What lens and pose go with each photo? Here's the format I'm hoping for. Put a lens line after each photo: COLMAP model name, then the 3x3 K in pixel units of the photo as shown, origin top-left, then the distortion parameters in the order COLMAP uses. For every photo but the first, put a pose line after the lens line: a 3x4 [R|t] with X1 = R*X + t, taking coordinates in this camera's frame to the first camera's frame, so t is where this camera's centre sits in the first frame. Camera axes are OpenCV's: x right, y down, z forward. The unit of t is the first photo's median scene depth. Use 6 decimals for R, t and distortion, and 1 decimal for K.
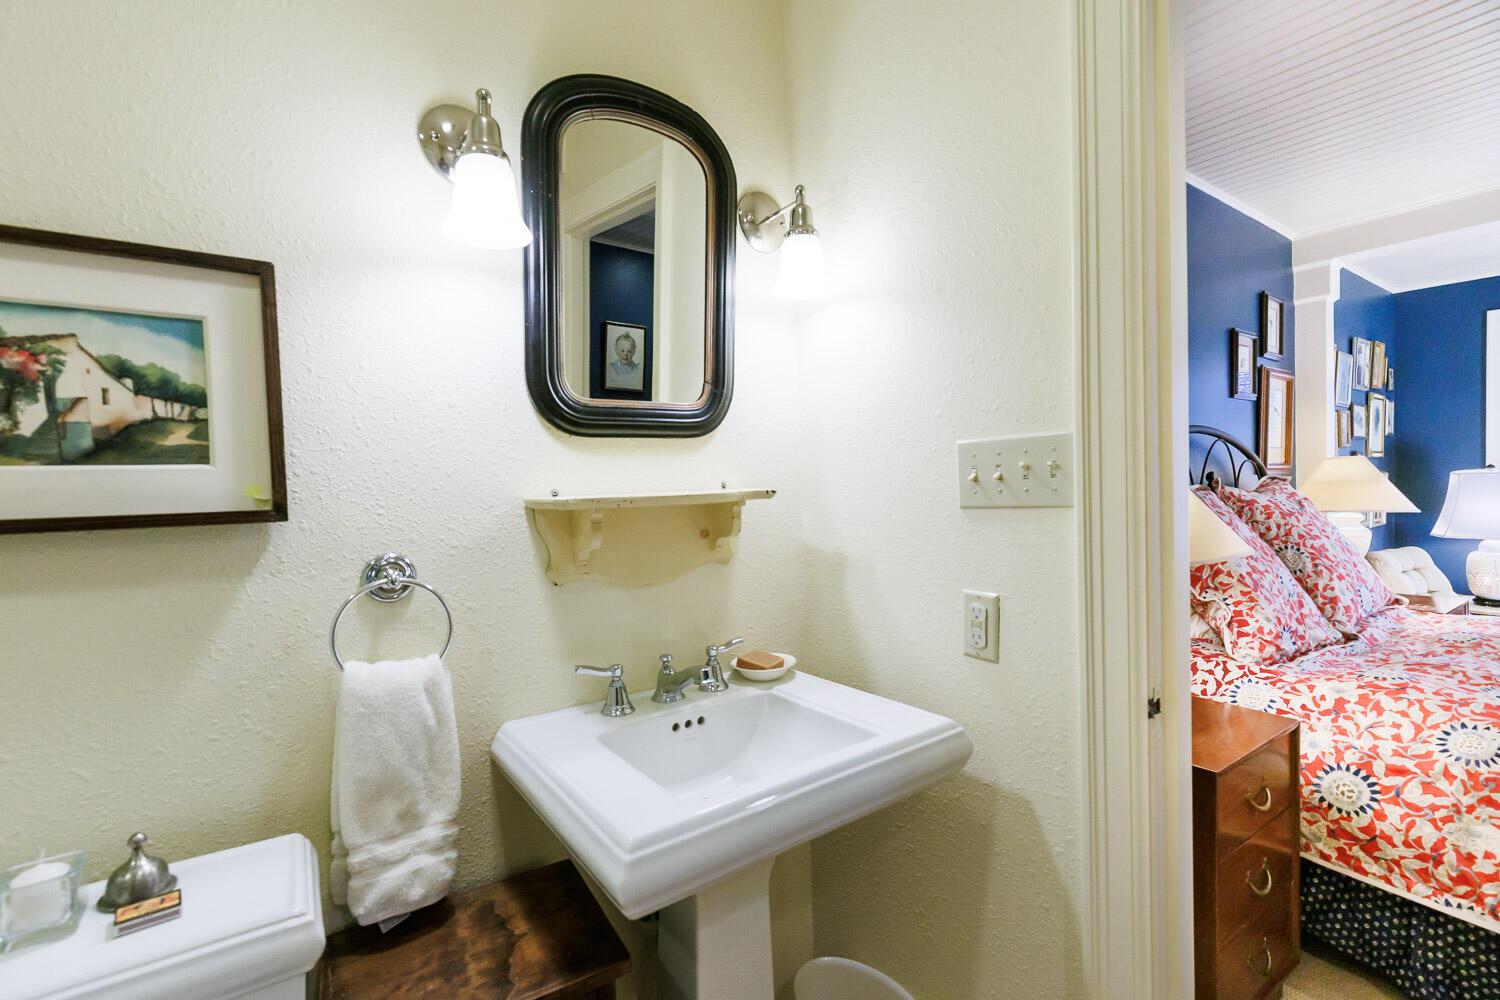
lens RADIAL K [[672.9, 0, 750.6], [0, 672.9, 504.1], [0, 0, 1]] dist [0.005152, -0.000169]
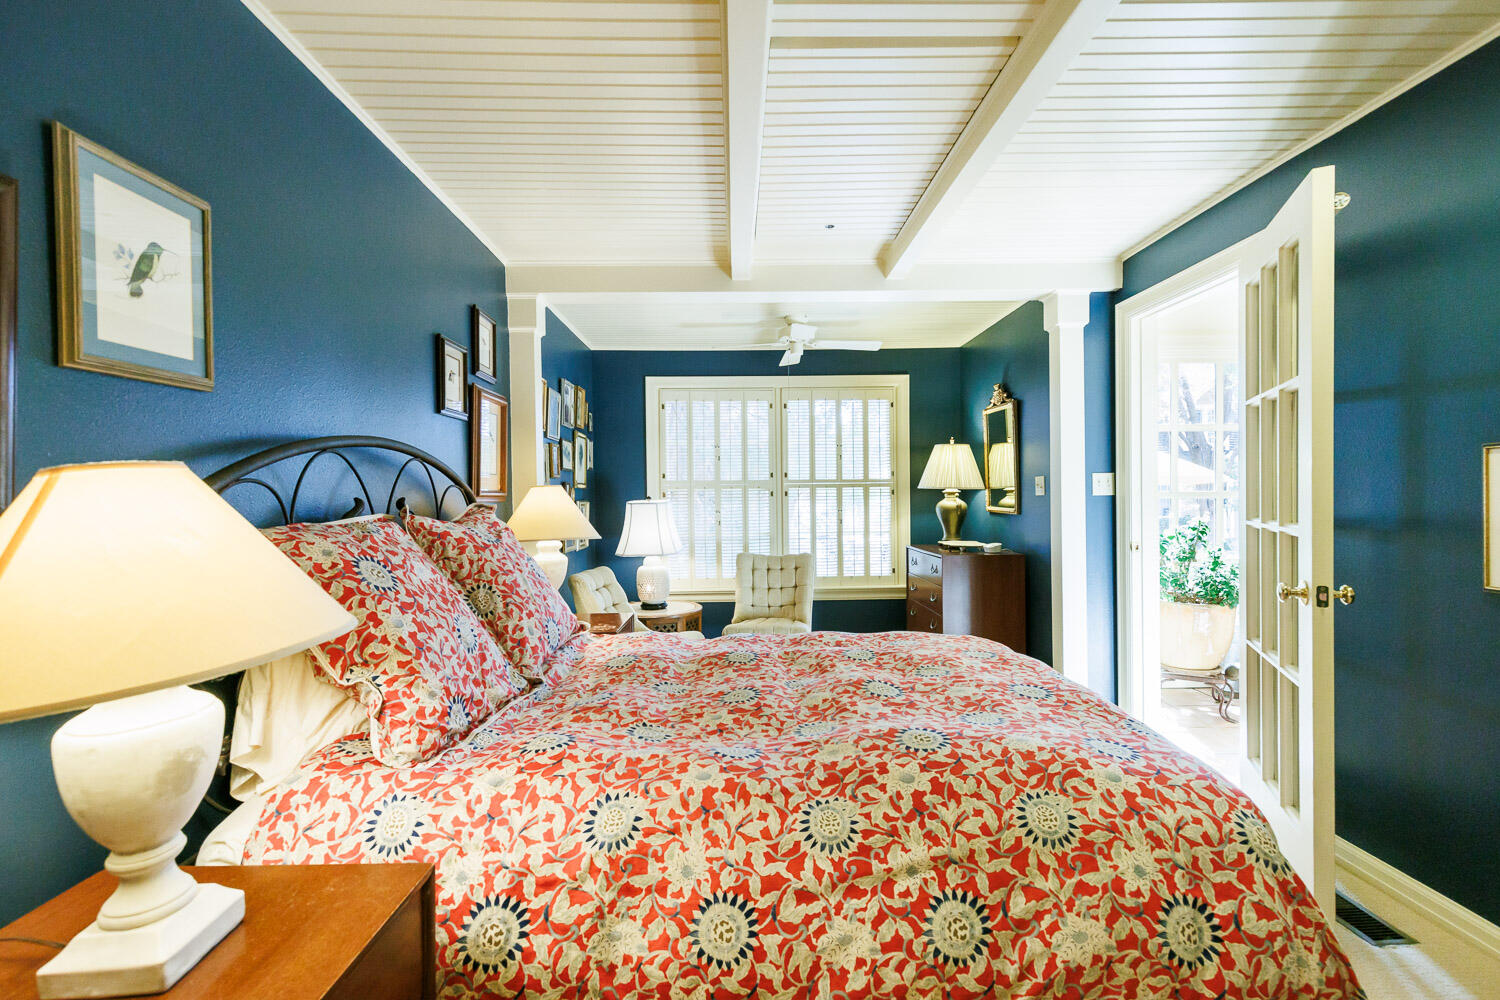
lens RADIAL K [[672.9, 0, 750.6], [0, 672.9, 504.1], [0, 0, 1]] dist [0.005152, -0.000169]
pose [[0.567495, 0.010975, 0.823304, 0.328514], [0.019989, 0.999433, -0.027101, -0.013005], [-0.823134, 0.031837, 0.566954, 0.260261]]
